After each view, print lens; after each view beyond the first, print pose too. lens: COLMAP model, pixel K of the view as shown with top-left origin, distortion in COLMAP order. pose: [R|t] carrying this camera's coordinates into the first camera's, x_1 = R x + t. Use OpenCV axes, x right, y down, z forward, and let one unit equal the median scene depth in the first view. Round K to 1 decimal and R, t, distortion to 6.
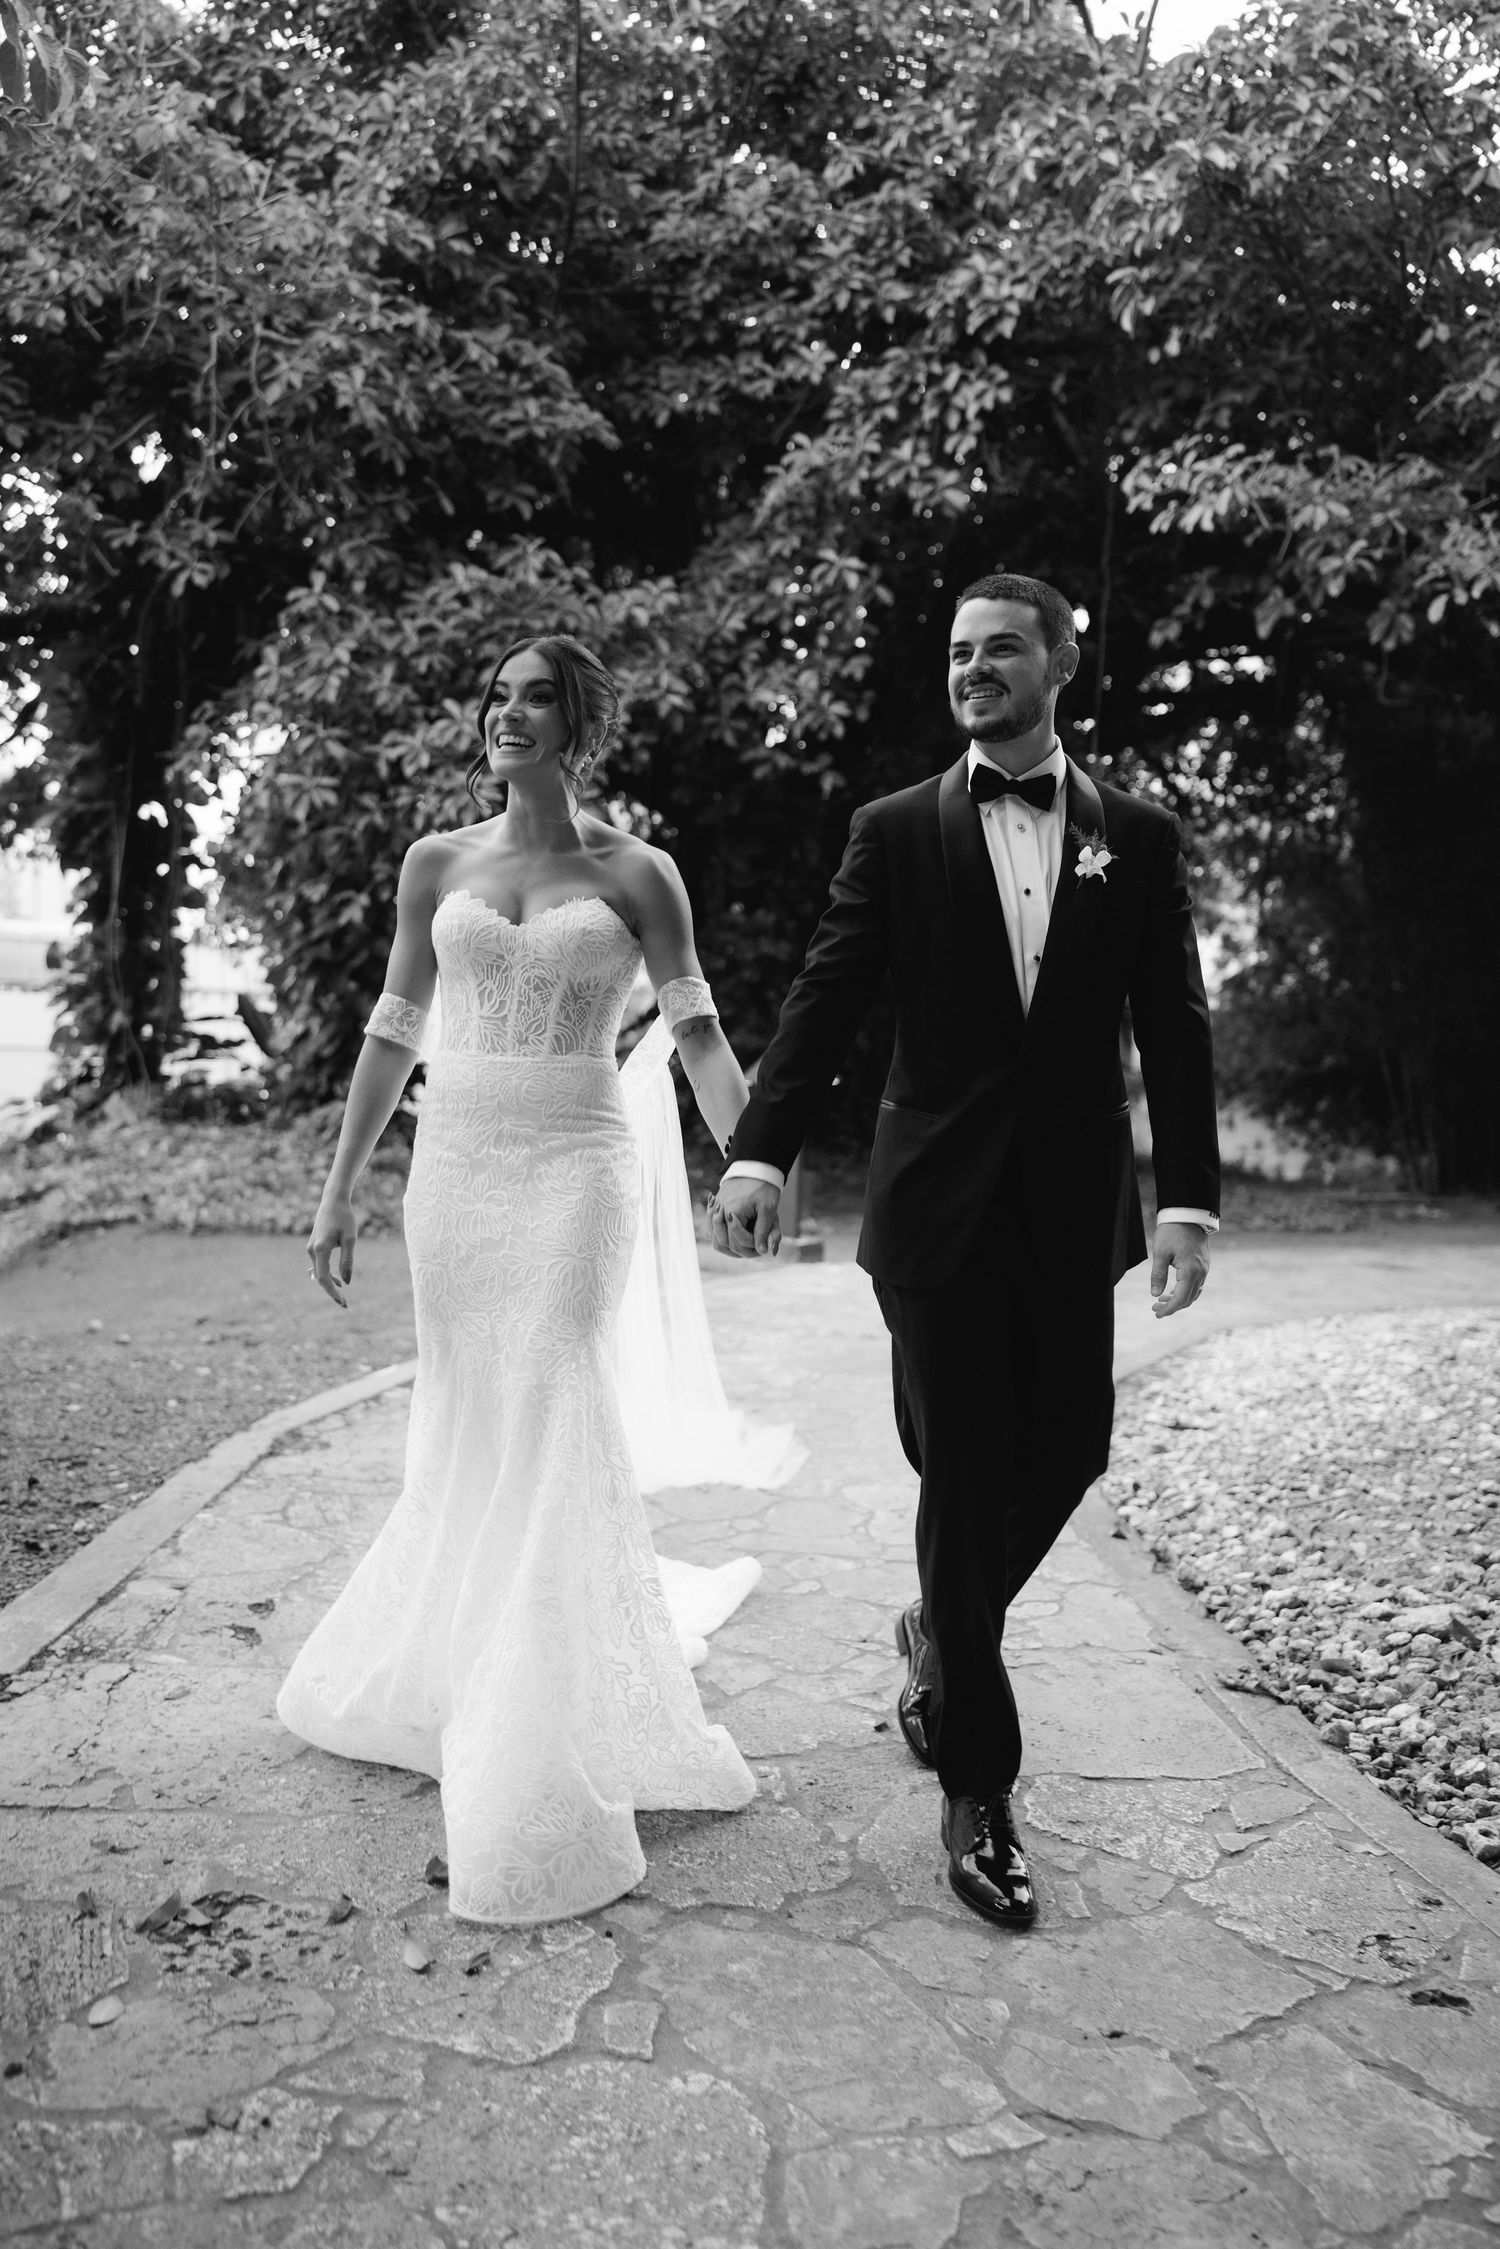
lens RADIAL K [[1752.9, 0, 750.0], [0, 1752.9, 1124.5], [0, 0, 1]] dist [0.017264, -0.000612]
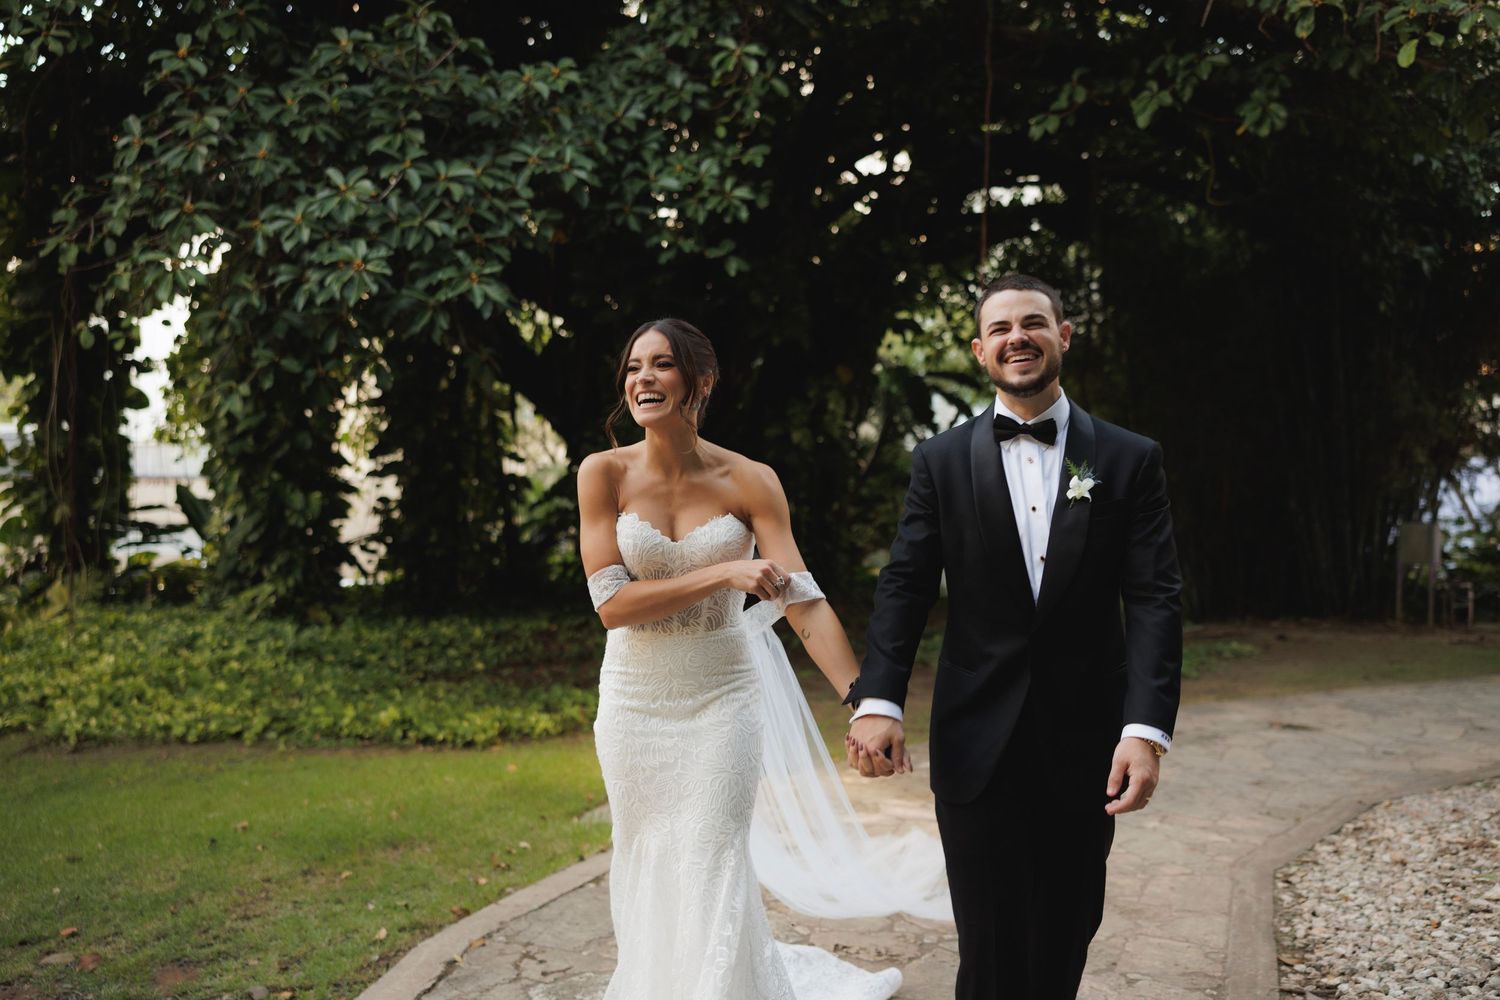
lens RADIAL K [[1316.8, 0, 771.2], [0, 1316.8, 502.6], [0, 0, 1]] dist [-0.007983, -0.002414]
pose [[0.993680, -0.028488, 0.108572, -0.019514], [0.033448, 0.998465, -0.044137, -0.025503], [-0.107148, 0.047490, 0.993108, 0.251676]]
